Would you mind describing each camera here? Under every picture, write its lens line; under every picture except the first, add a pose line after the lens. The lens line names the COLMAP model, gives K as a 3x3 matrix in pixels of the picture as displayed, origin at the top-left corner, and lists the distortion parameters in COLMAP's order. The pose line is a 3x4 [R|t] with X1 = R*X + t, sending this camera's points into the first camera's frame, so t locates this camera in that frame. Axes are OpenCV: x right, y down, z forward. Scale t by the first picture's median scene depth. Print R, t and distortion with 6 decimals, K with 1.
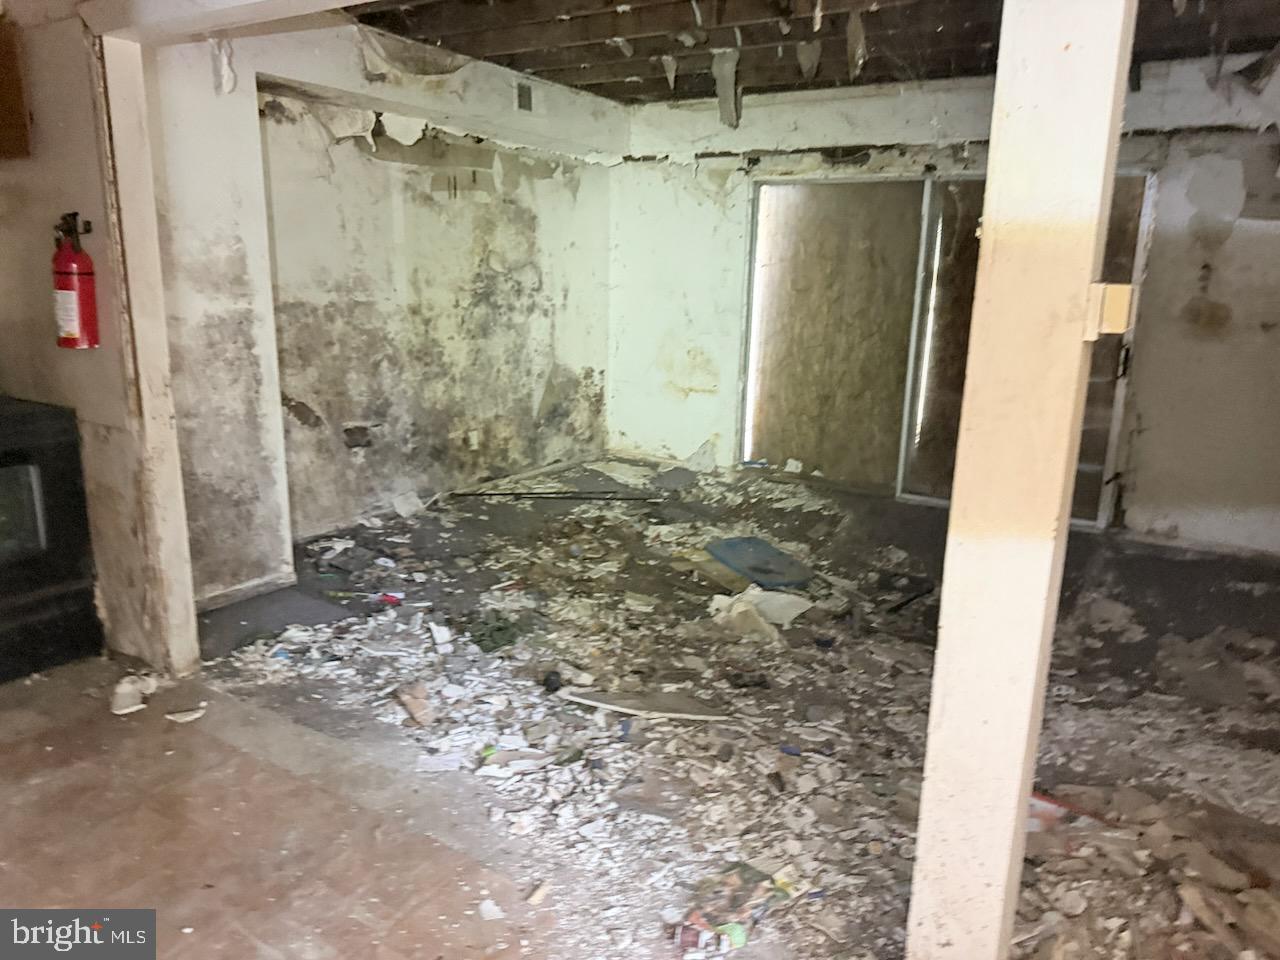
lens RADIAL K [[894.5, 0, 656.3], [0, 894.5, 495.3], [0, 0, 1]] dist [0.091569, -0.129789]
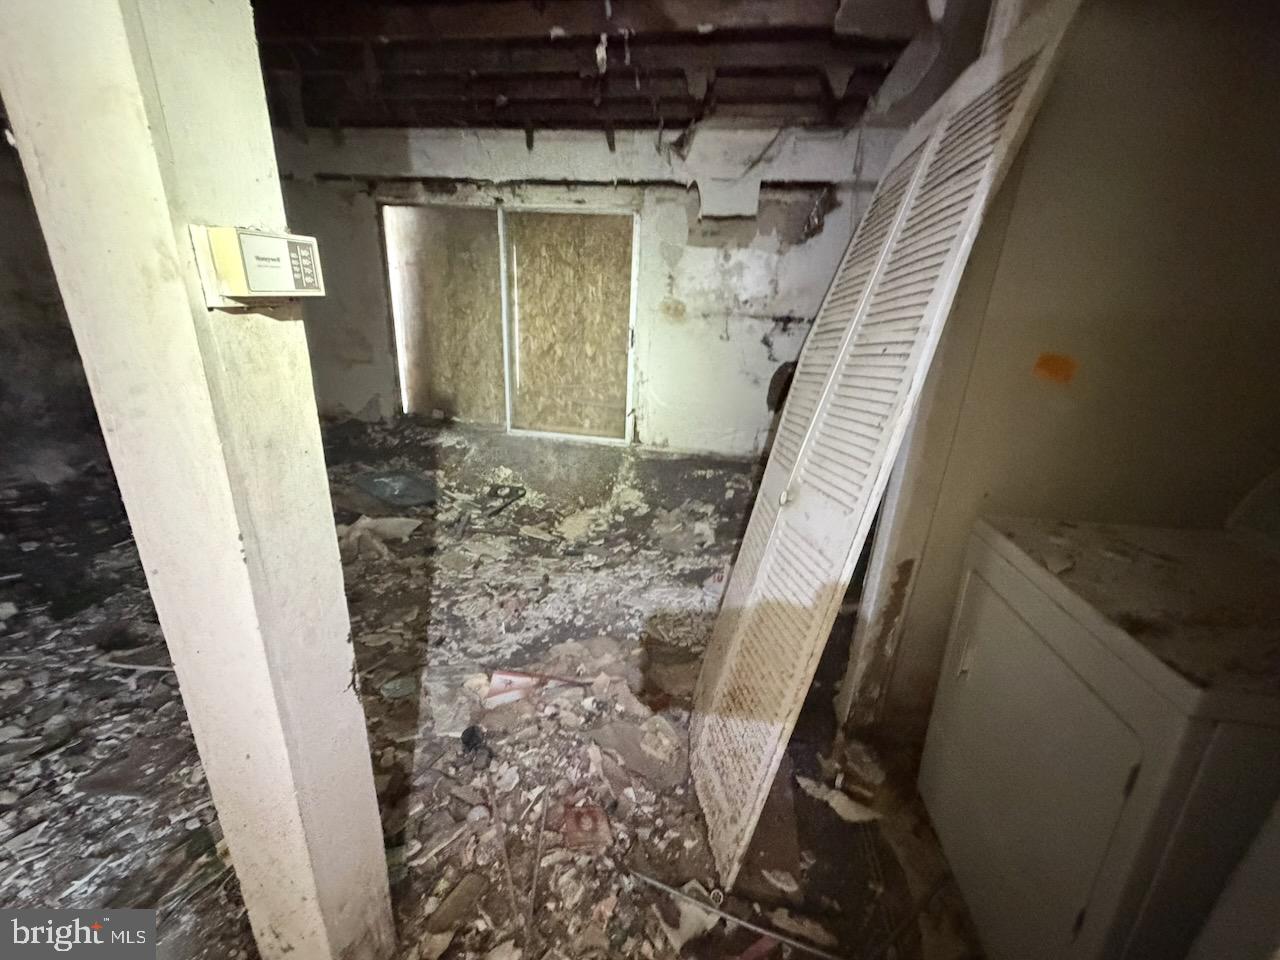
lens RADIAL K [[531.0, 0, 639.7], [0, 531.0, 475.8], [0, 0, 1]] dist [0.000287, 0.000129]
pose [[0.924682, -0.104975, 0.365983, 0.186670], [0.066430, 0.990978, 0.116403, -0.018055], [-0.374901, -0.083323, 0.923313, 0.135730]]
